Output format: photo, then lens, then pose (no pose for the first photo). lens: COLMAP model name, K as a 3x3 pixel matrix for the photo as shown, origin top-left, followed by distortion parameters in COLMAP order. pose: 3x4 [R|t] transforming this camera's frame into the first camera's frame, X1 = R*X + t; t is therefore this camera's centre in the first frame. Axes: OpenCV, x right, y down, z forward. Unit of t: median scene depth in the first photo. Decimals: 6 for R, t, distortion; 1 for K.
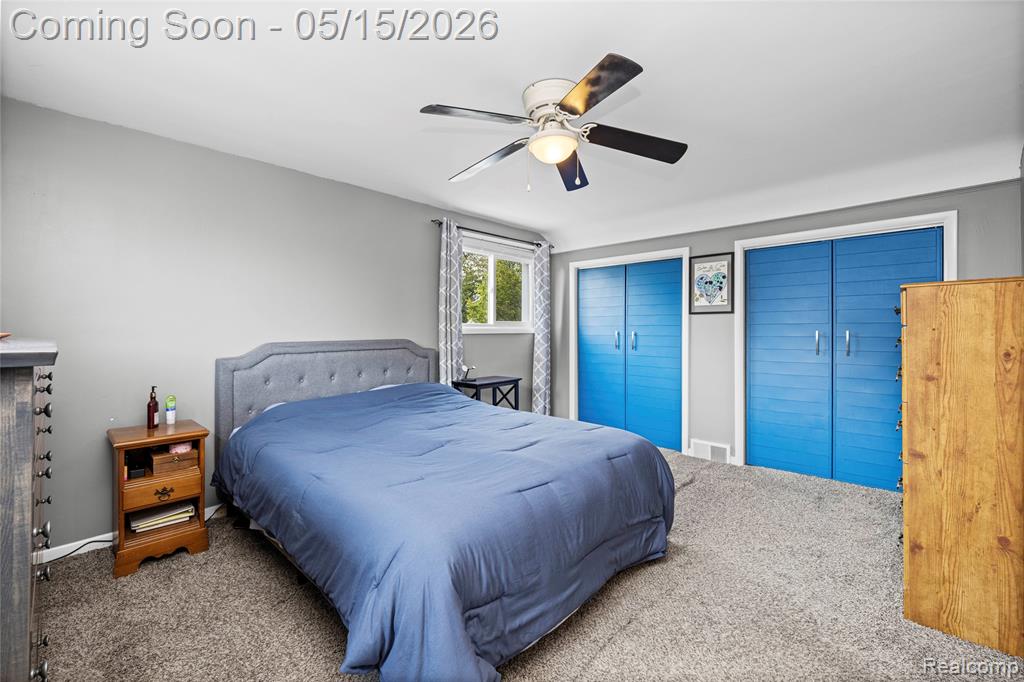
lens RADIAL K [[435.5, 0, 512.9], [0, 435.5, 333.5], [0, 0, 1]] dist [0.010374, -0.009216]
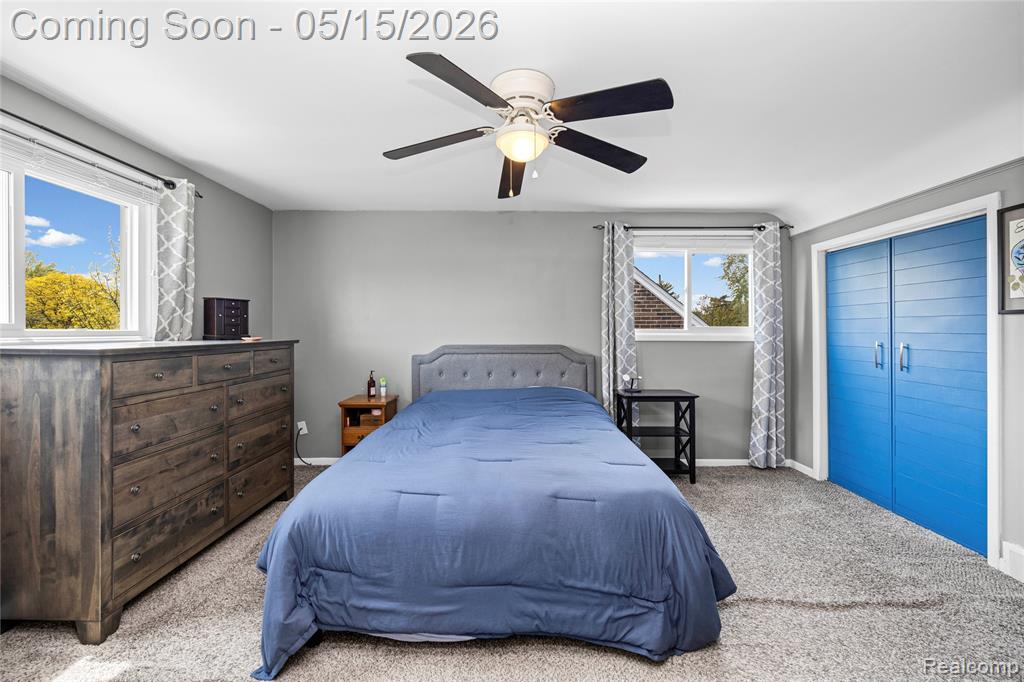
lens RADIAL K [[424.7, 0, 513.6], [0, 424.7, 335.3], [0, 0, 1]] dist [-0.006299, -0.000279]
pose [[0.680378, 0.012814, -0.732750, 0.383023], [-0.012115, 0.999907, 0.006237, -0.013476], [0.732762, 0.004633, 0.680470, 0.195183]]
